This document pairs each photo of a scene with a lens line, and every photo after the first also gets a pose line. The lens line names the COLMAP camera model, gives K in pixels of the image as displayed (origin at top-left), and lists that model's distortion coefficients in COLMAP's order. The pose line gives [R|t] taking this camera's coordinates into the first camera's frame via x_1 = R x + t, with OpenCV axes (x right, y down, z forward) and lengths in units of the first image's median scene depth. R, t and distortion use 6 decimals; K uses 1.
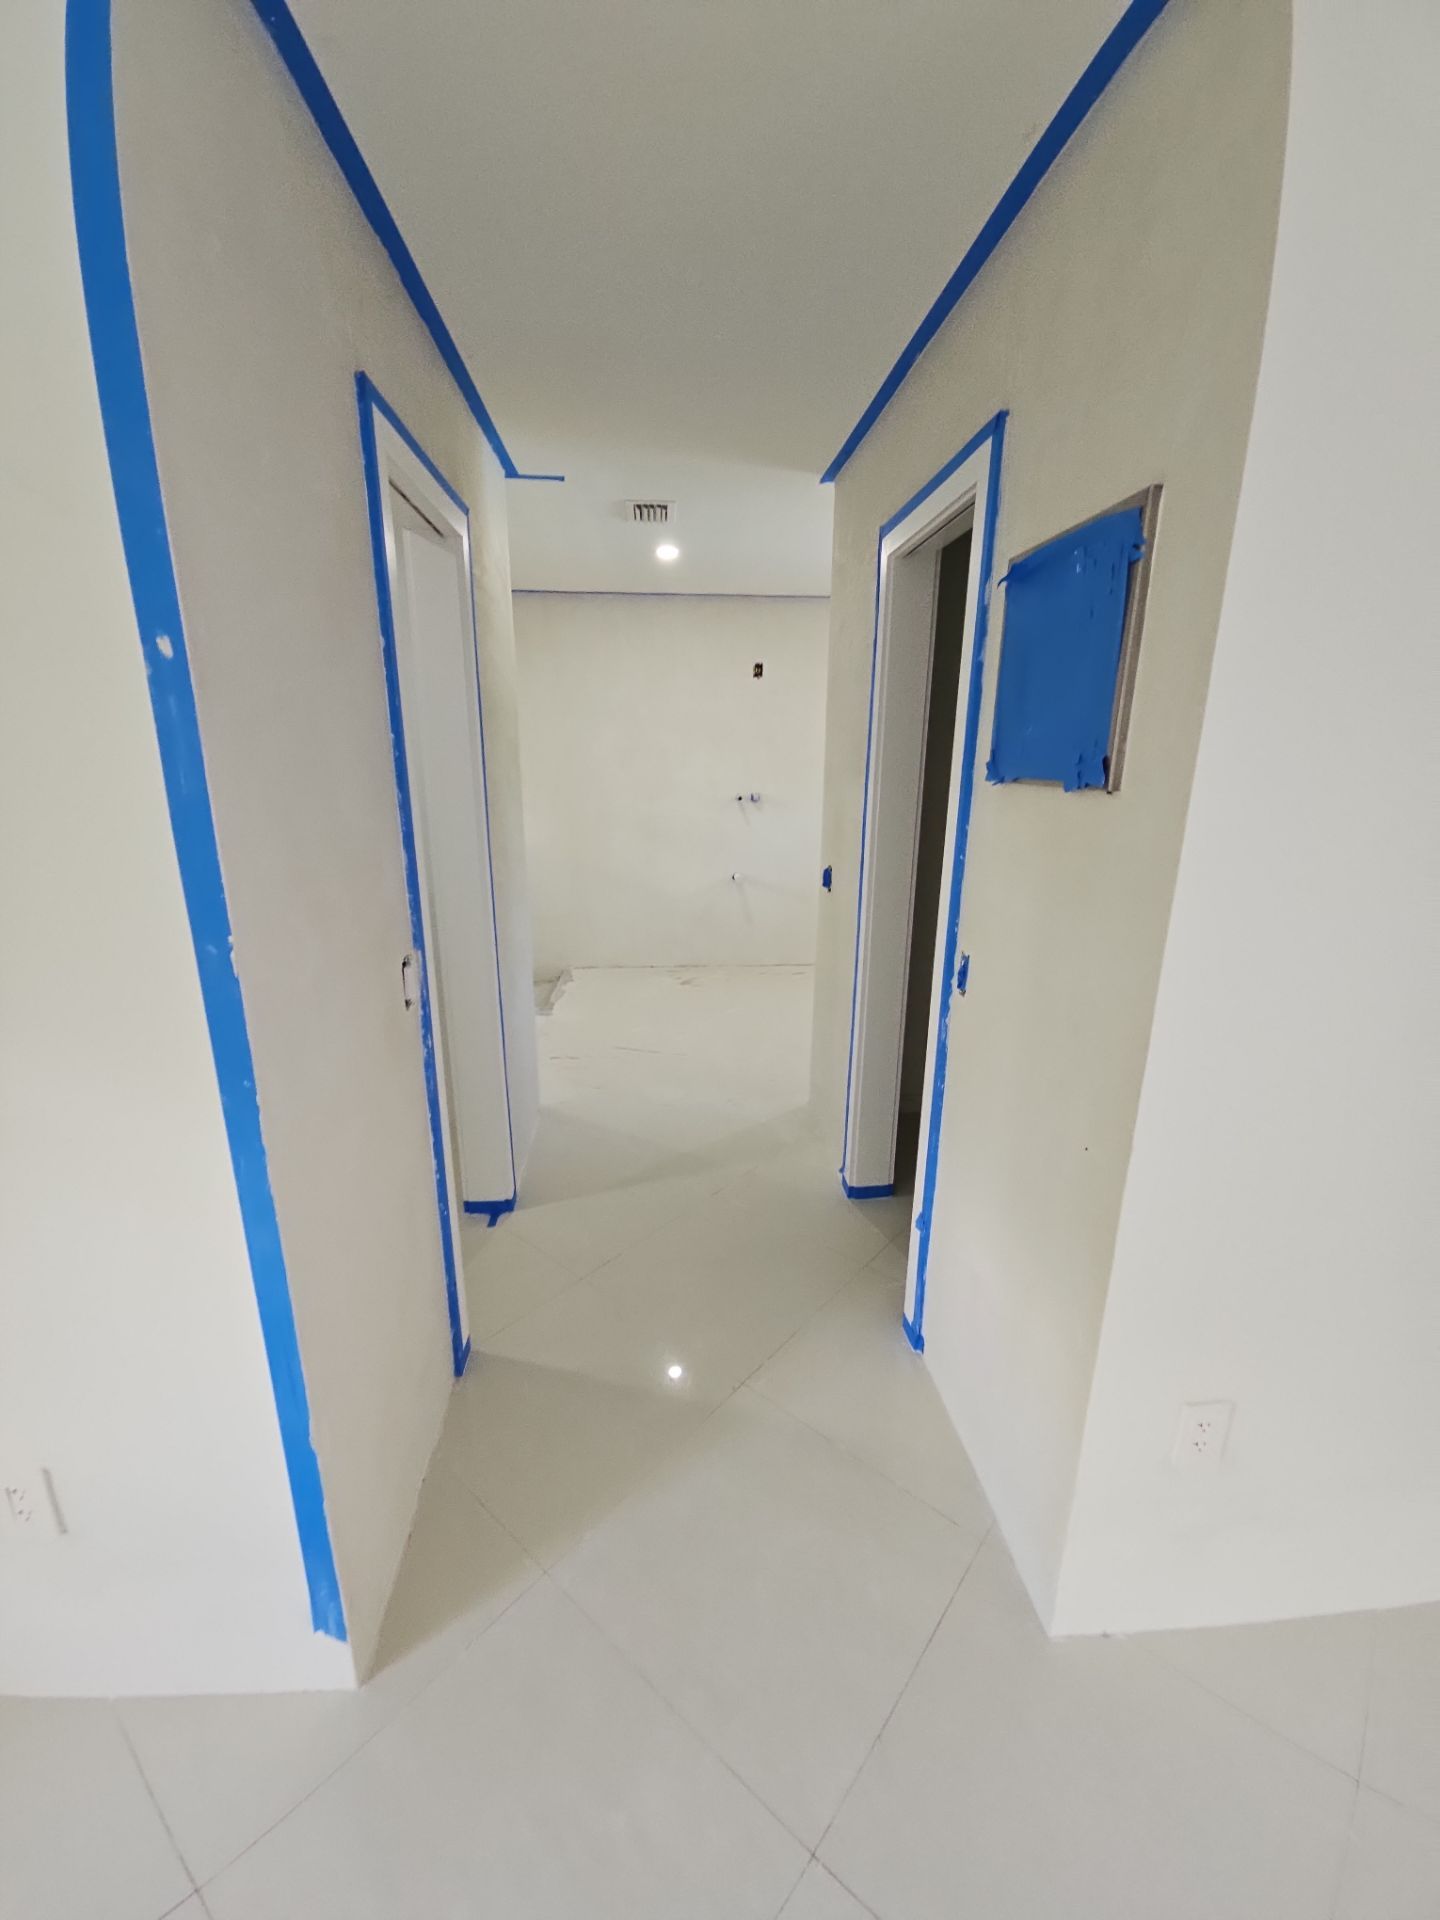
lens RADIAL K [[787.7, 0, 720.2], [0, 787.7, 980.3], [0, 0, 1]] dist [0.000399, -0.000008]
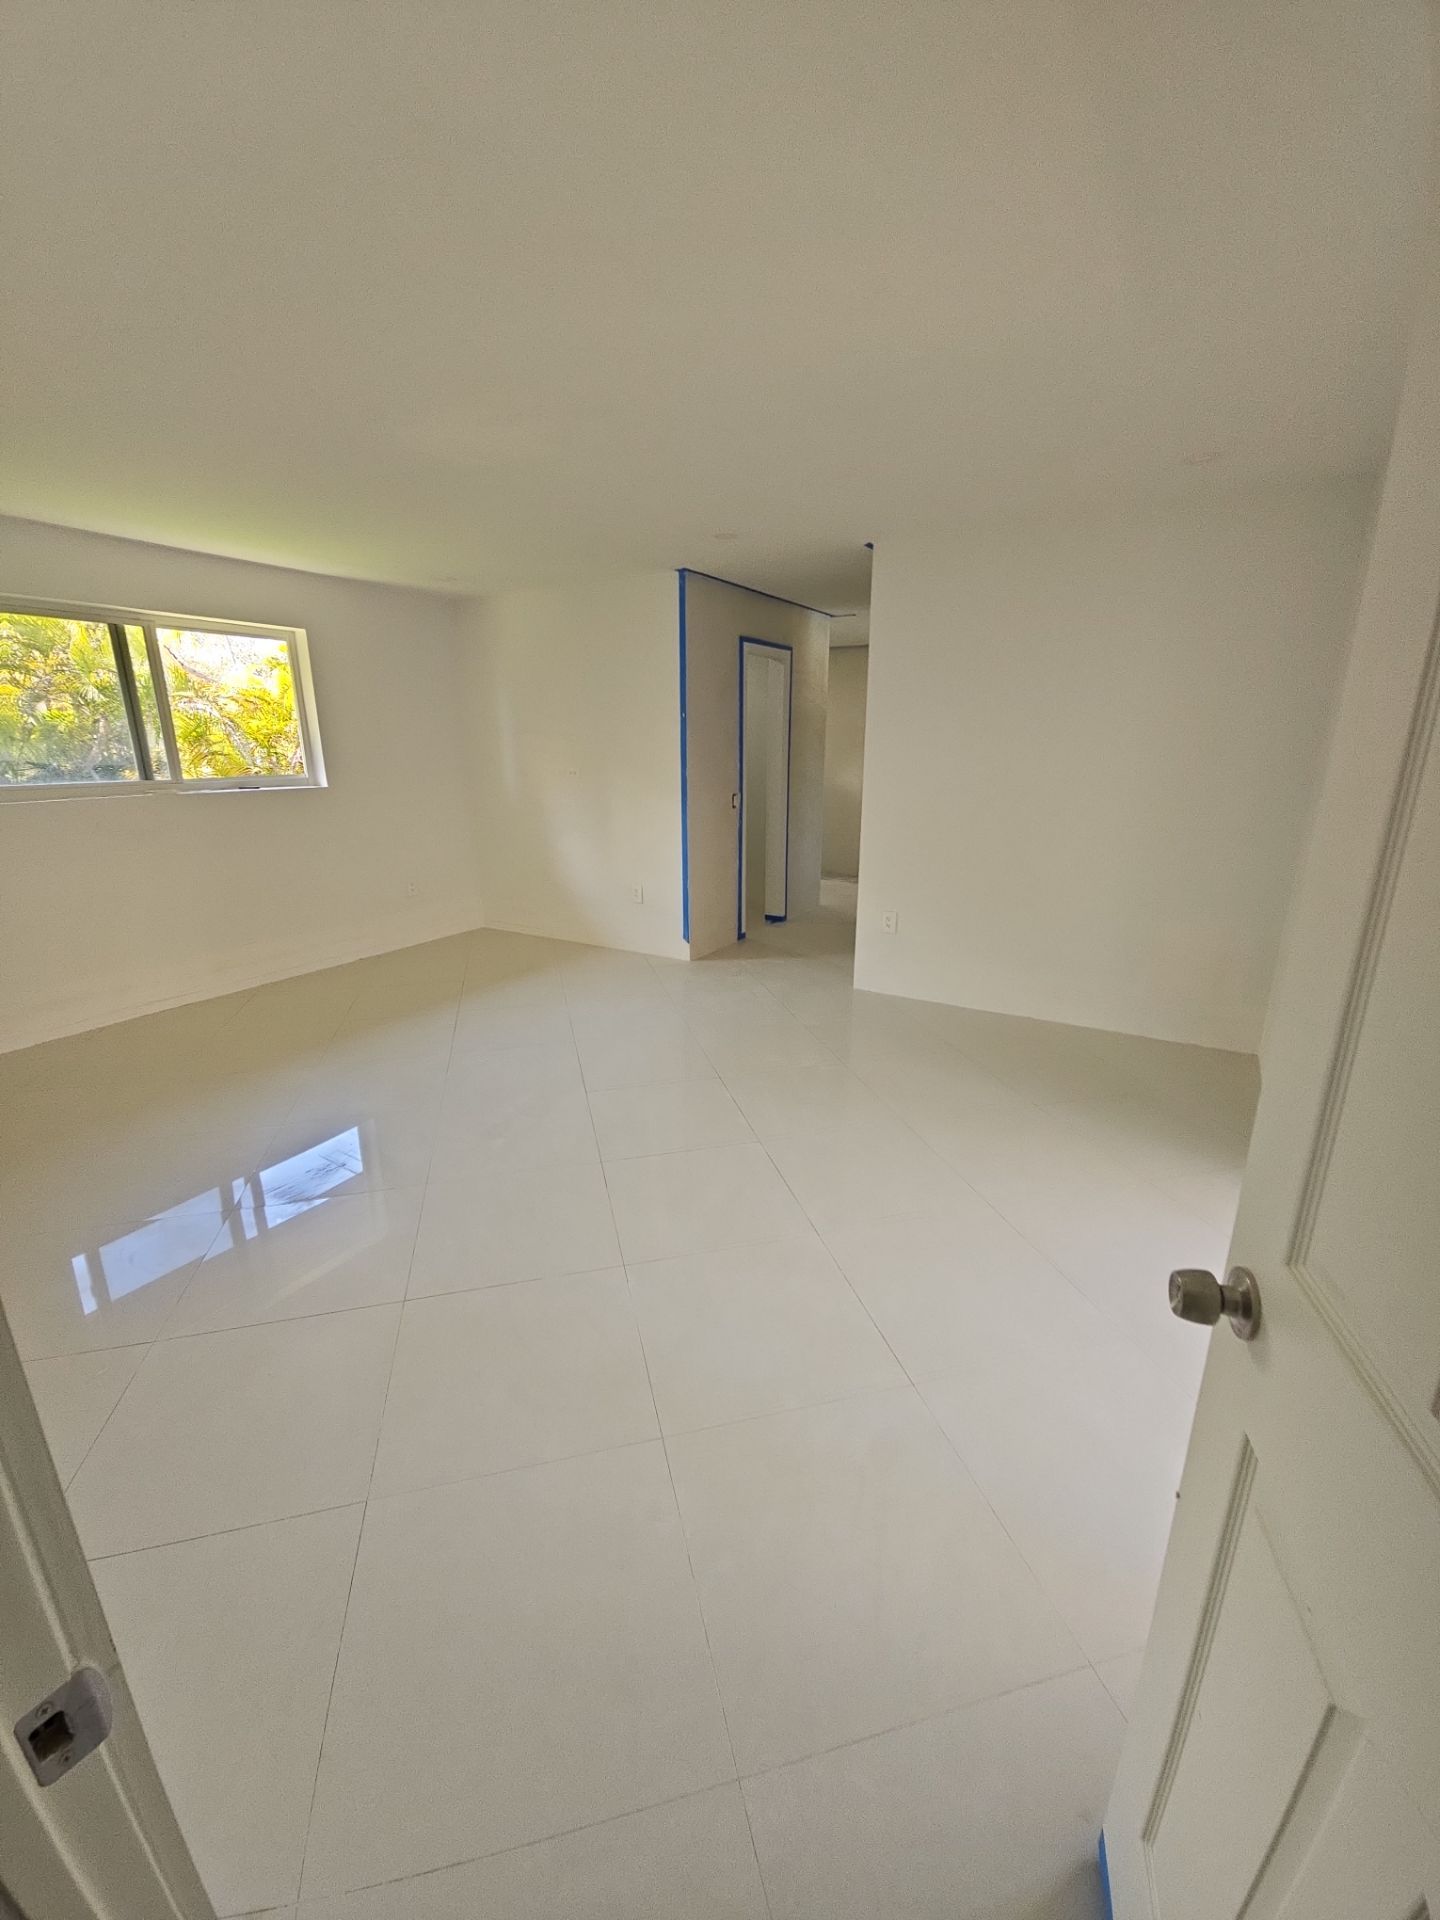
lens RADIAL K [[787.7, 0, 720.2], [0, 787.7, 980.3], [0, 0, 1]] dist [0.000399, -0.000008]
pose [[0.824617, 0.157463, -0.543334, 1.752422], [-0.144993, 0.987226, 0.066050, 0.632500], [0.546794, 0.024314, 0.836914, -2.153131]]
